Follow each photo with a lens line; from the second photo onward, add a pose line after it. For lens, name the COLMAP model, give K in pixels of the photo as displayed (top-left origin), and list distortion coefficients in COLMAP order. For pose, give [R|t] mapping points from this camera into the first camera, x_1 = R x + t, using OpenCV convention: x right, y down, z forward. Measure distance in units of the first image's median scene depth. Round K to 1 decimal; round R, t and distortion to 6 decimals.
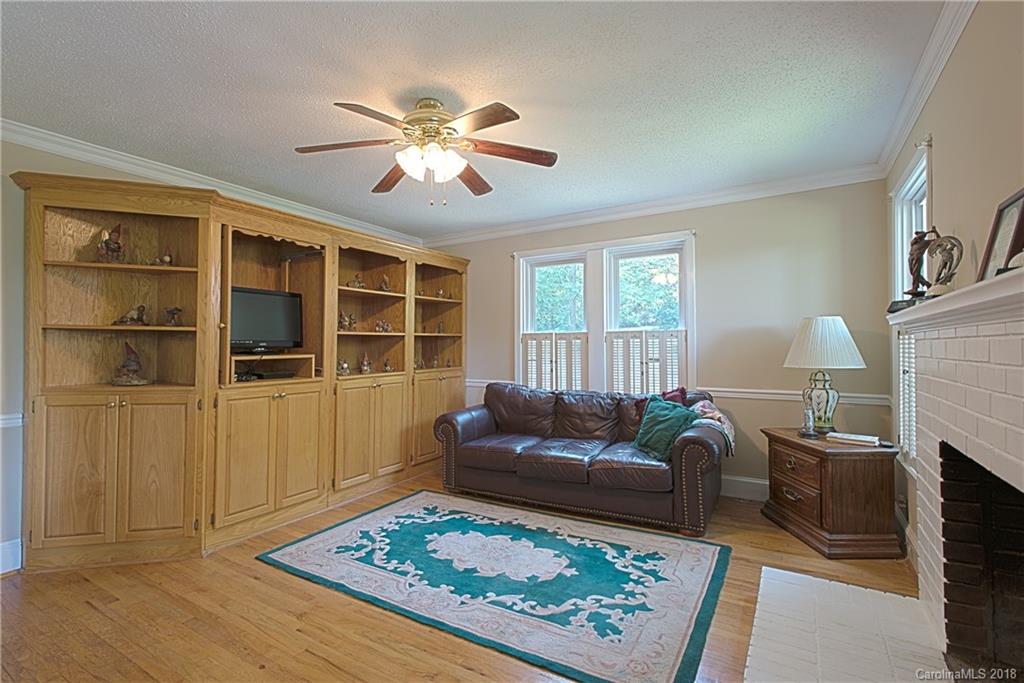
lens RADIAL K [[473.4, 0, 512.0], [0, 473.4, 341.5], [0, 0, 1]] dist [0.020512, -0.007580]
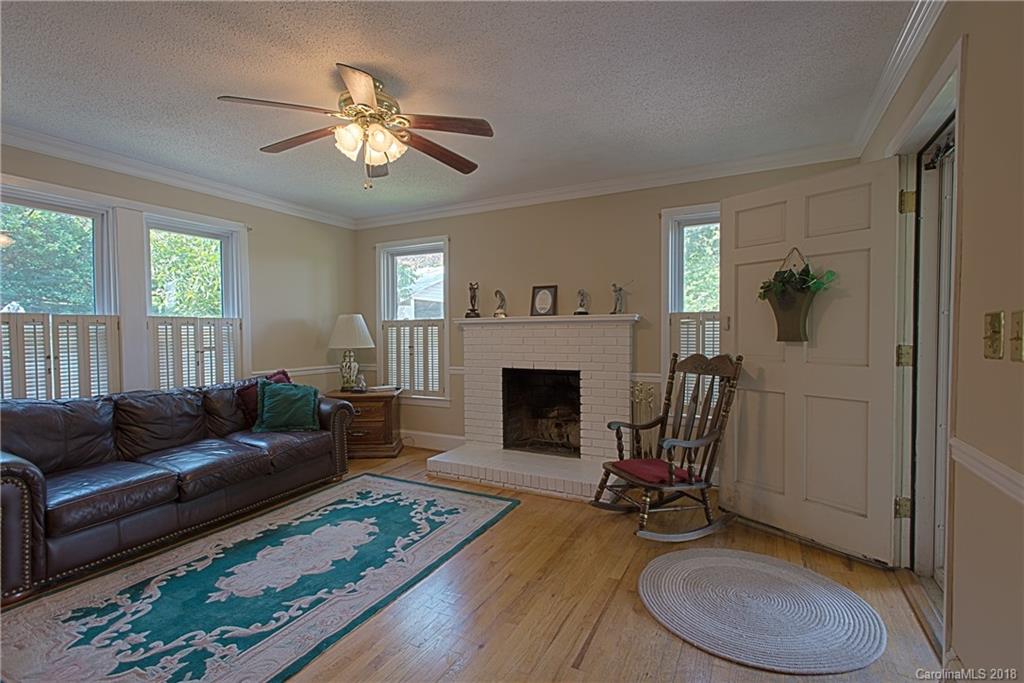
lens RADIAL K [[473.4, 0, 512.0], [0, 473.4, 341.5], [0, 0, 1]] dist [0.020512, -0.007580]
pose [[-0.059539, -0.013504, 0.998135, -0.947938], [-0.002716, 0.999907, 0.013366, 0.014600], [-0.998222, -0.001915, -0.059570, 0.622286]]
